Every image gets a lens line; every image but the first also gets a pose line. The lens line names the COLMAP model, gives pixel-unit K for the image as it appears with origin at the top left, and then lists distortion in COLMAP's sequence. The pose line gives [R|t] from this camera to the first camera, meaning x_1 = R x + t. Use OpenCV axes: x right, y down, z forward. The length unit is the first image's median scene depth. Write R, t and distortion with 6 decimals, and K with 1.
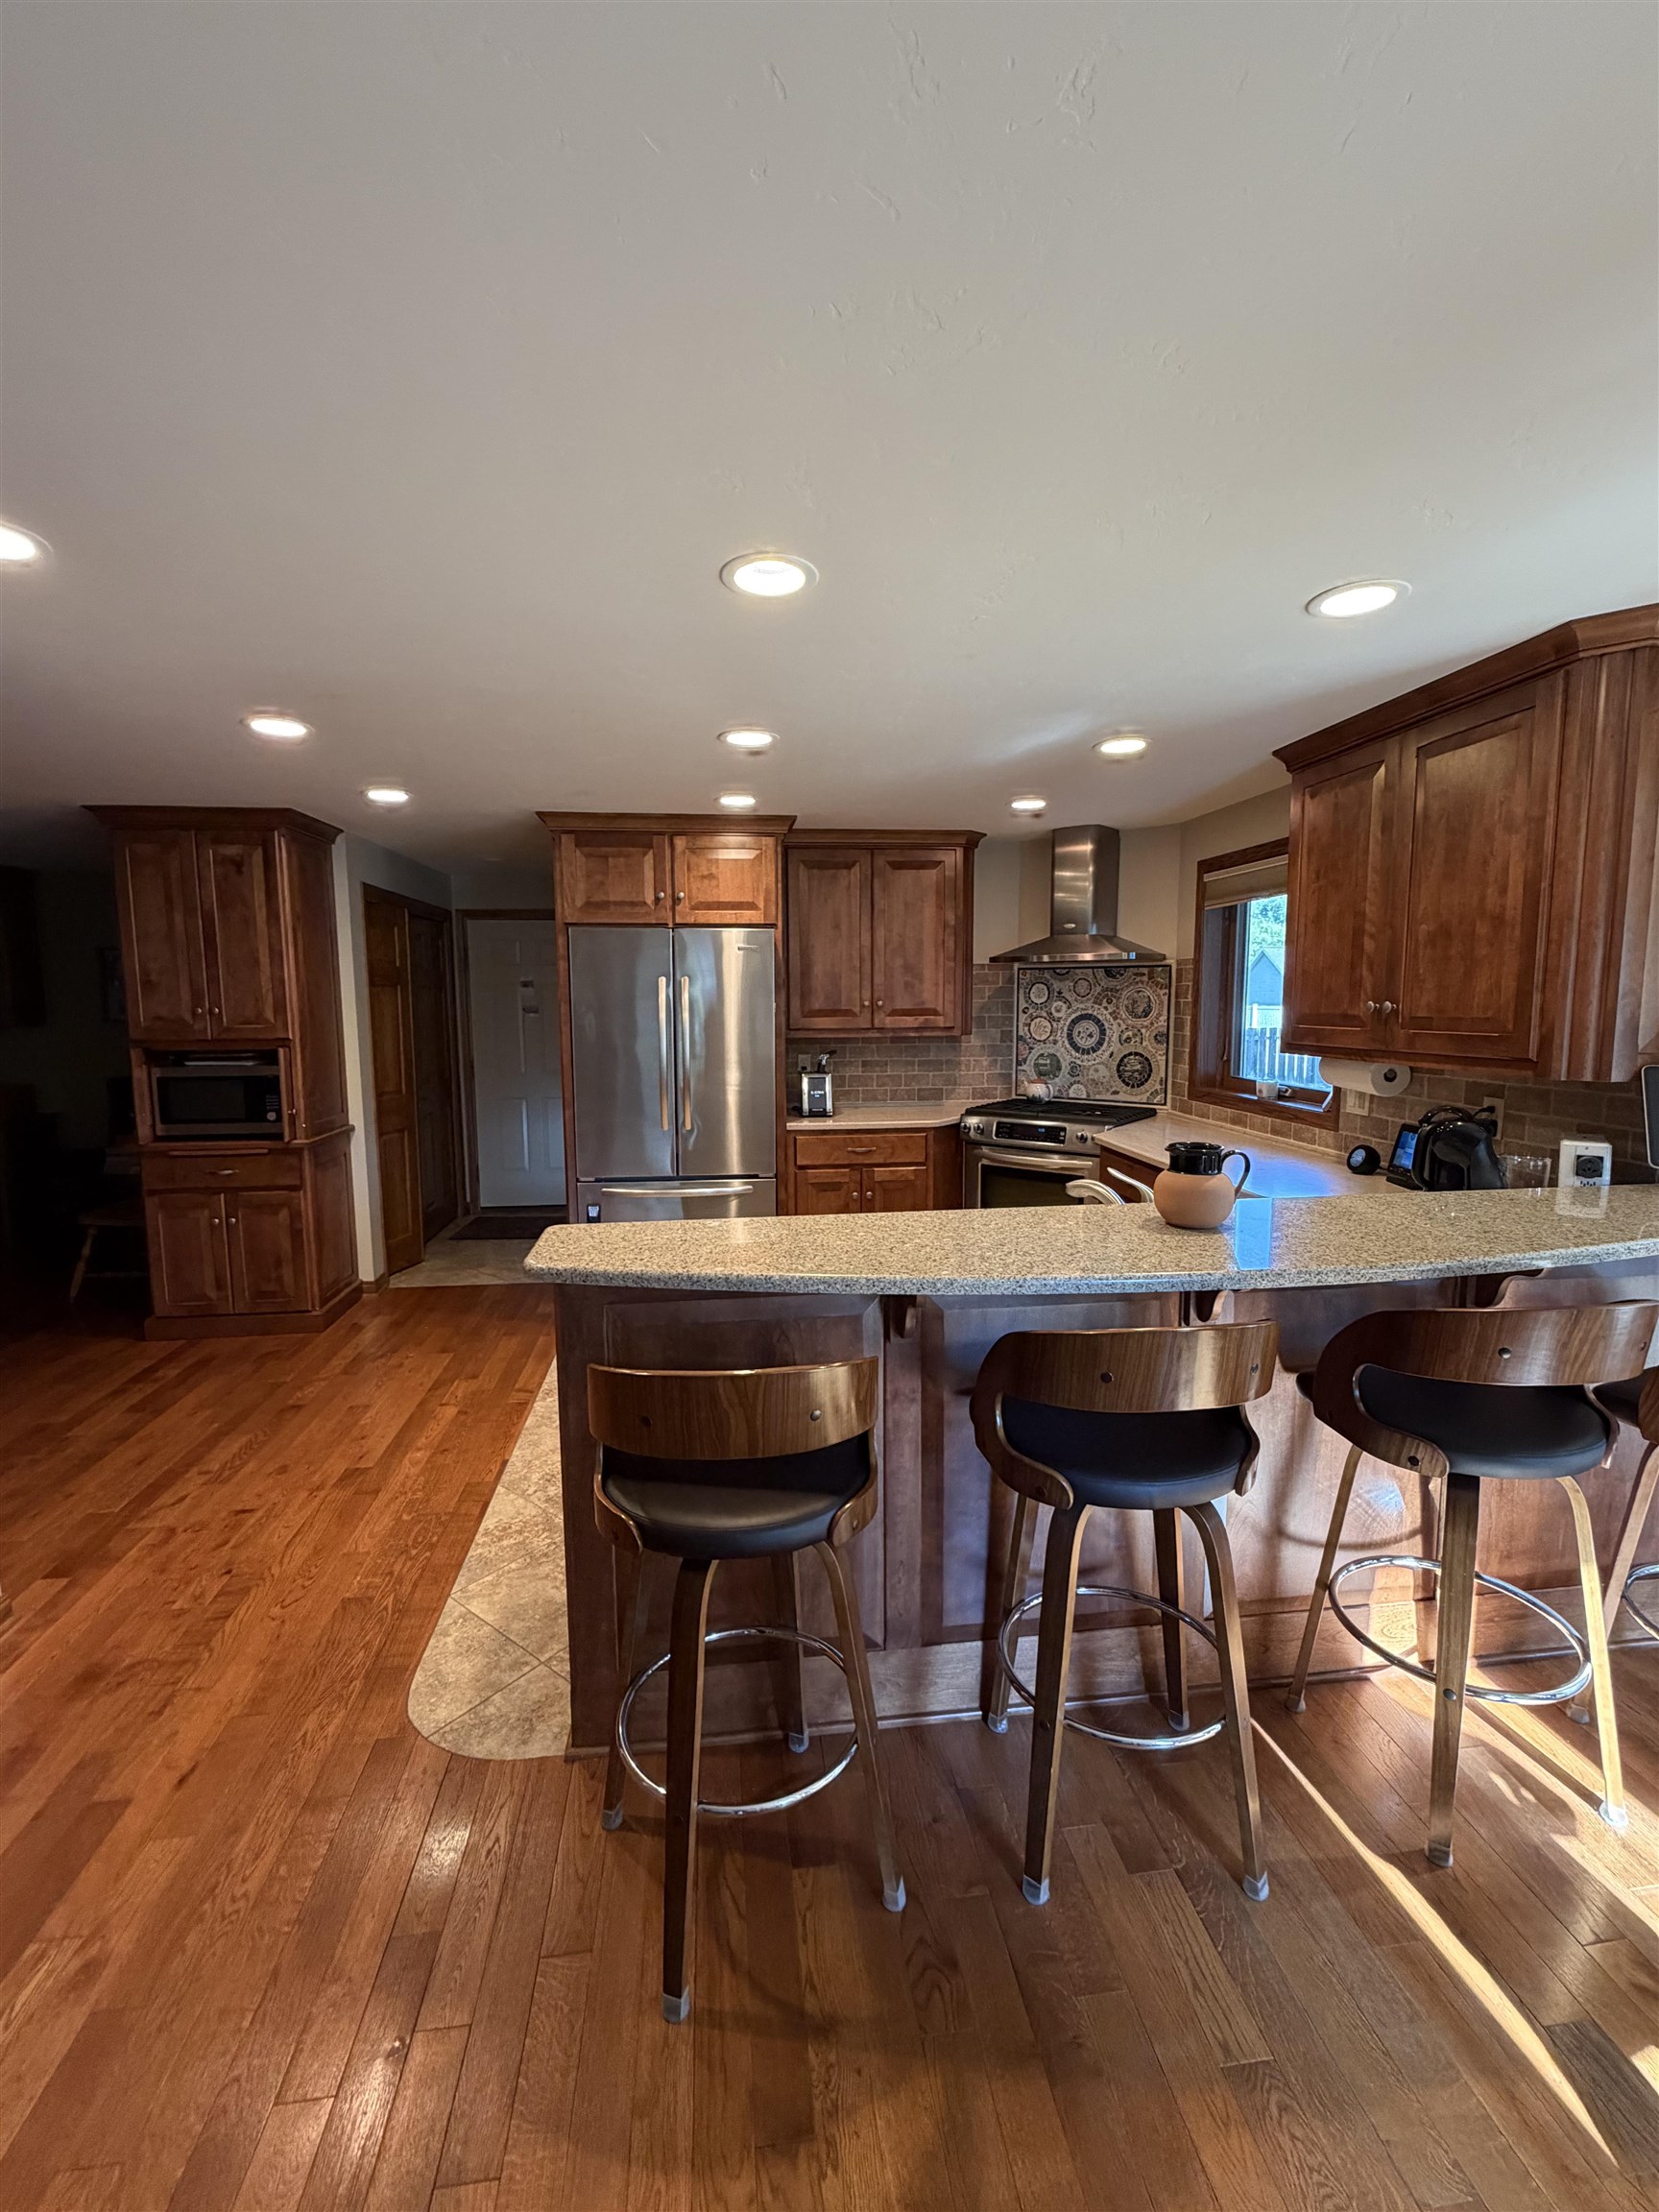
lens RADIAL K [[969.2, 0, 823.1], [0, 969.2, 1105.8], [0, 0, 1]] dist [-0.004356, -0.000134]
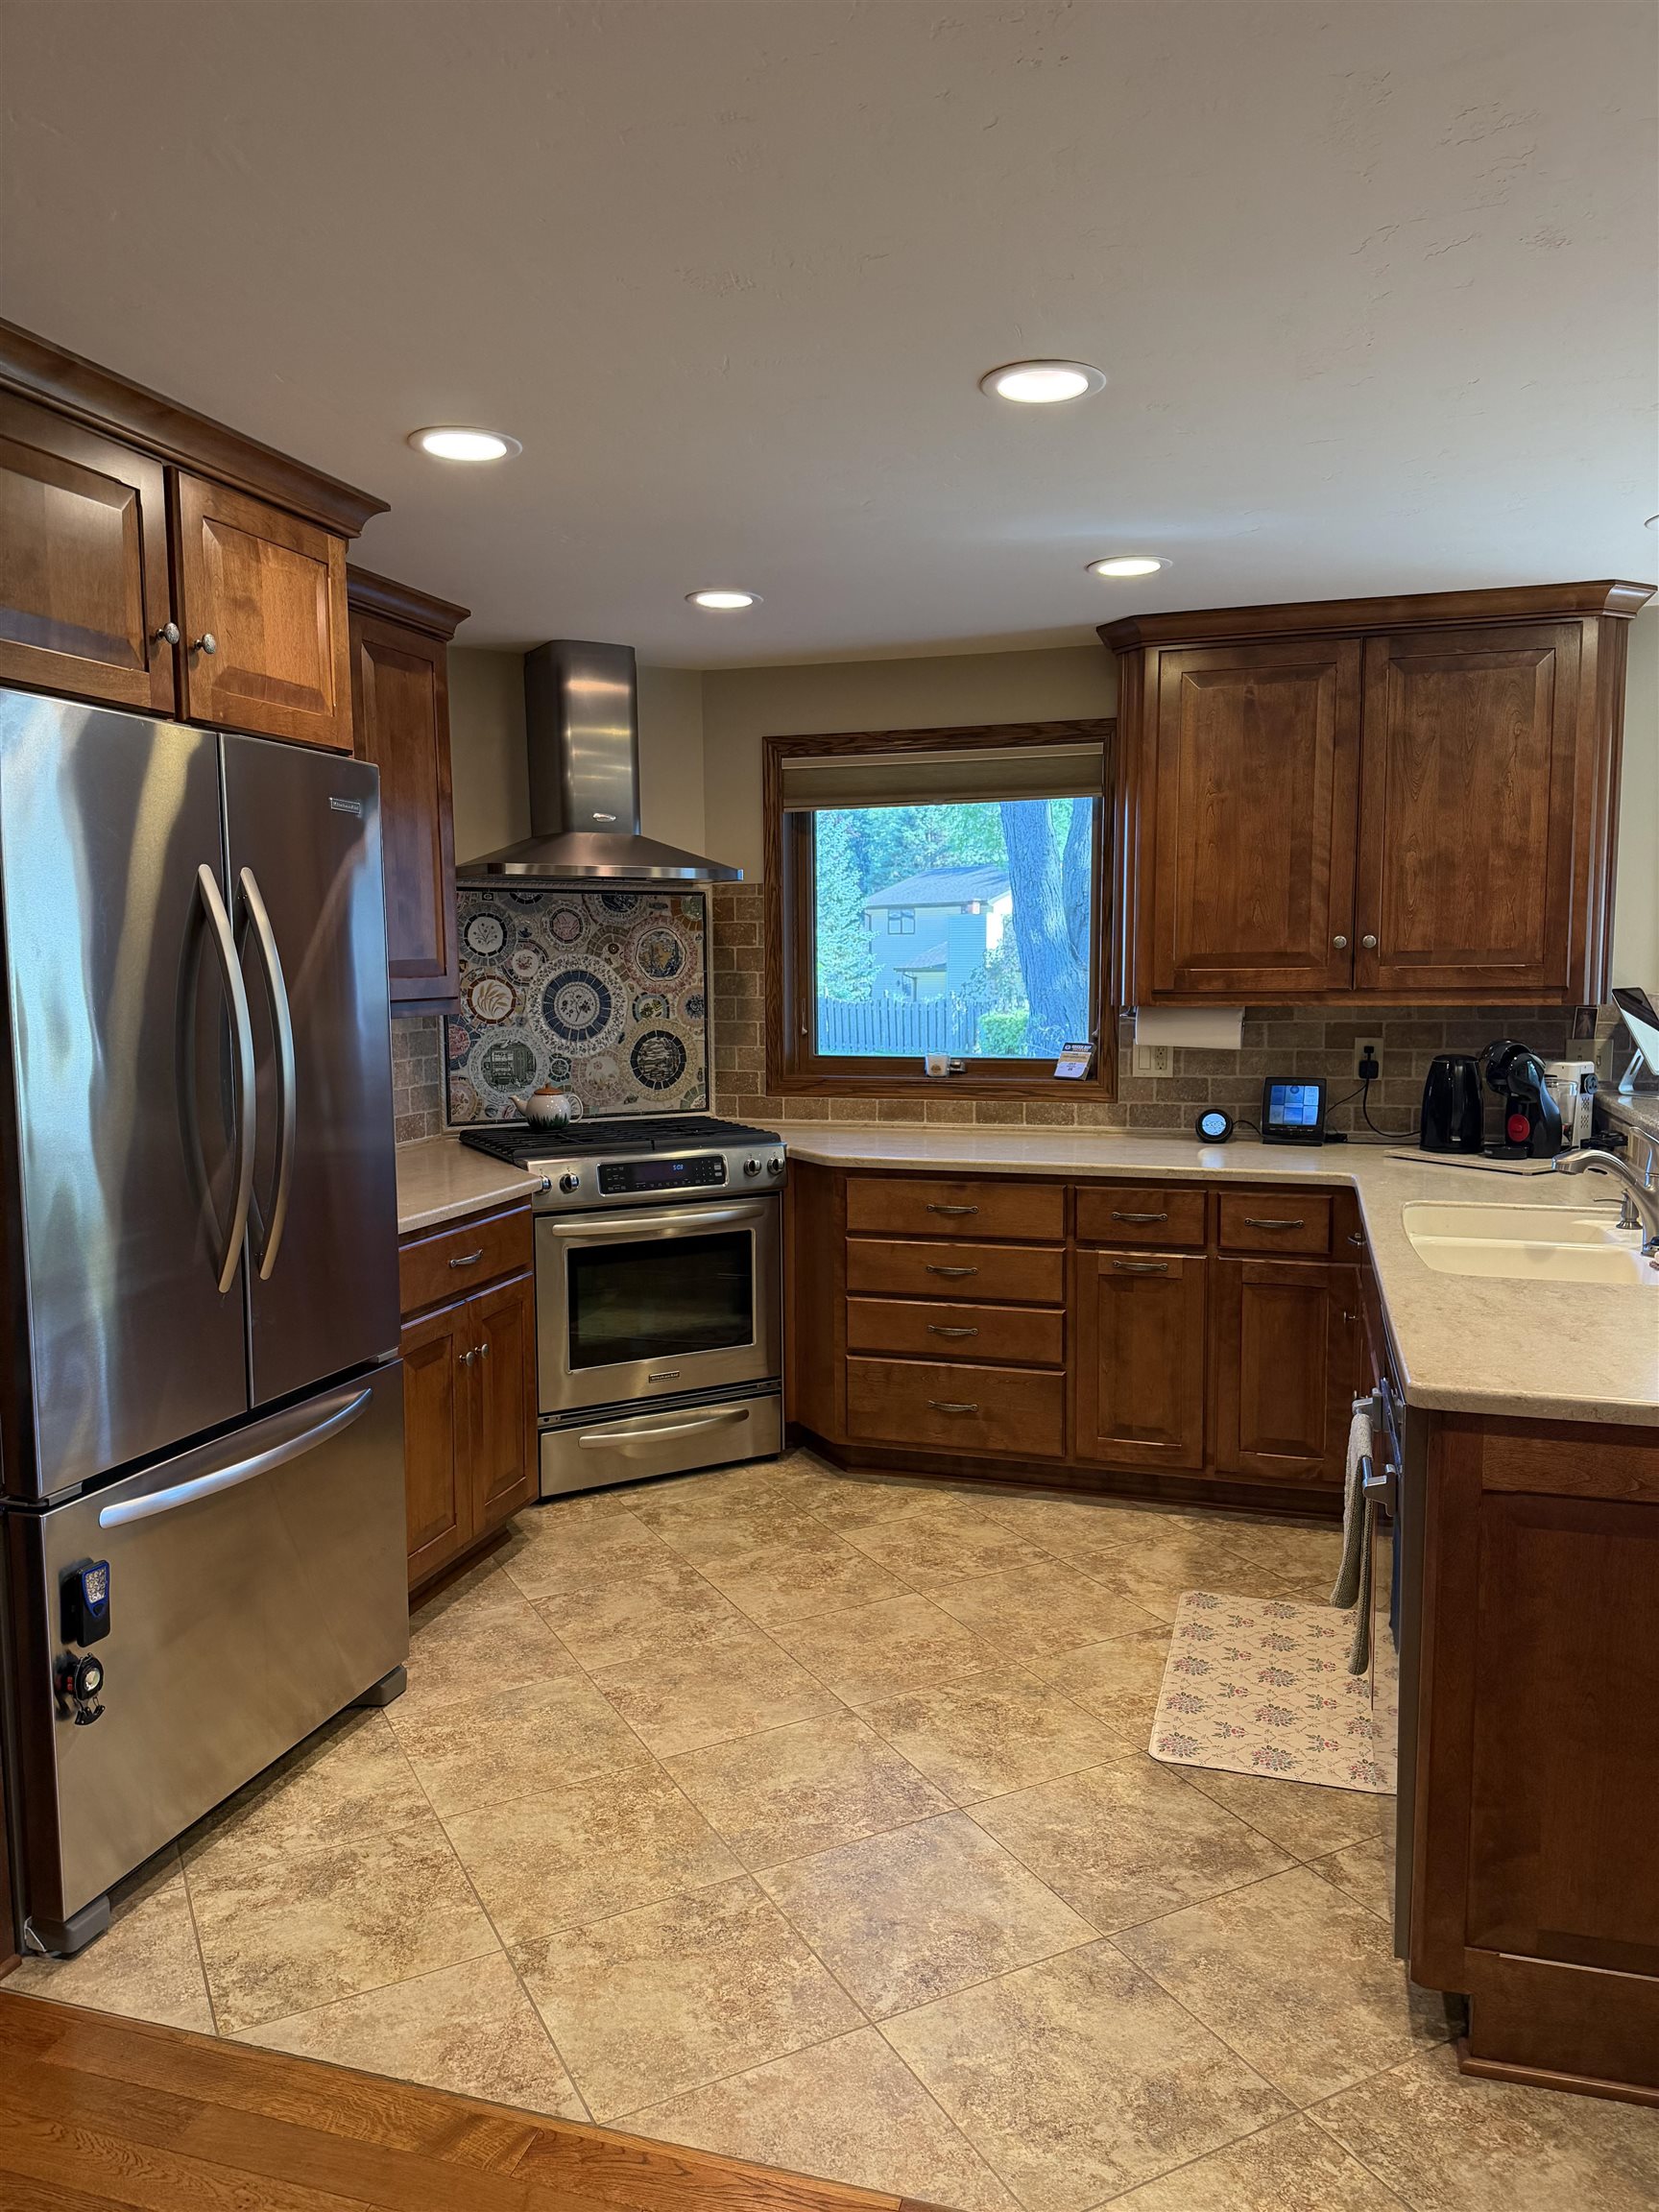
lens RADIAL K [[1544.2, 0, 819.1], [0, 1544.2, 1113.3], [0, 0, 1]] dist [0.000128, -0.004570]
pose [[0.407823, -0.088306, 0.908781, -0.668814], [0.110318, 0.992786, 0.046962, -0.047443], [-0.906372, 0.081103, 0.414623, 0.623890]]
